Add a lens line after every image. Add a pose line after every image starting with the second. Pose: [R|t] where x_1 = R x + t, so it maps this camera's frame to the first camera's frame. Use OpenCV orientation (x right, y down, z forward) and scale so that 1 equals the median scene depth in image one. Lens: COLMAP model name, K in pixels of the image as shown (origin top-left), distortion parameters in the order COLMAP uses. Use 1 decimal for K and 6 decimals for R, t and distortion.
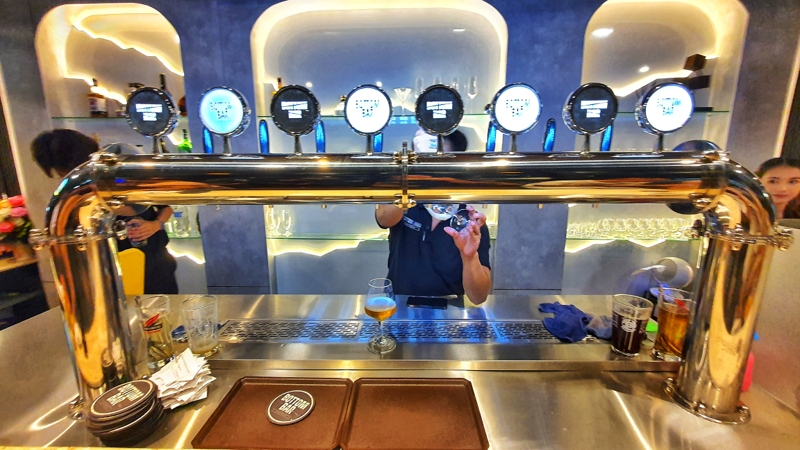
lens RADIAL K [[326.3, 0, 400.0], [0, 326.3, 225.0], [0, 0, 1]] dist [0.000917, 0.000246]
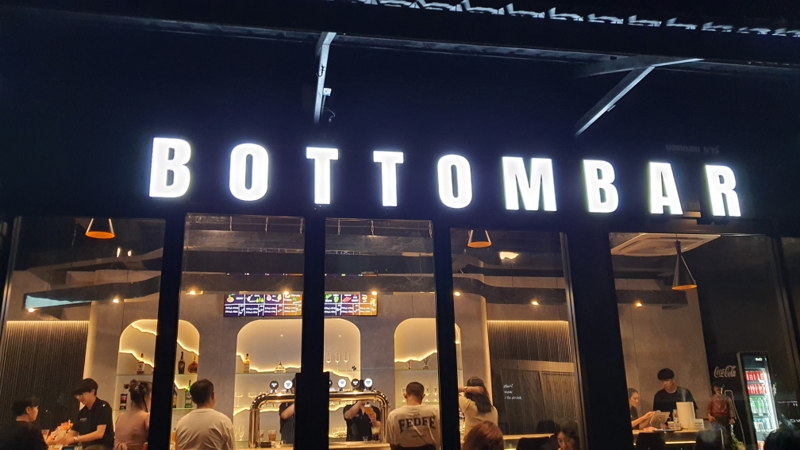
lens RADIAL K [[598.3, 0, 400.0], [0, 598.3, 225.0], [0, 0, 1]] dist [0.002587, 0.000129]
pose [[0.986367, 0.024963, 0.162653, -0.065266], [0.051653, 0.891501, -0.450063, 0.510594], [-0.156241, 0.452330, 0.878059, -2.568144]]
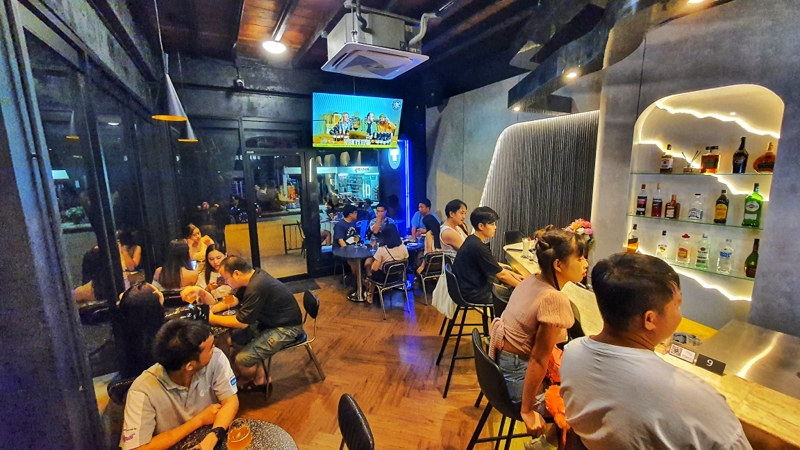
lens RADIAL K [[326.3, 0, 400.0], [0, 326.3, 225.0], [0, 0, 1]] dist [0.000917, 0.000246]
pose [[0.501768, 0.130114, -0.855160, -0.302085], [-0.142322, 0.987567, 0.066752, -0.051916], [0.853213, 0.088214, 0.514048, -0.615886]]
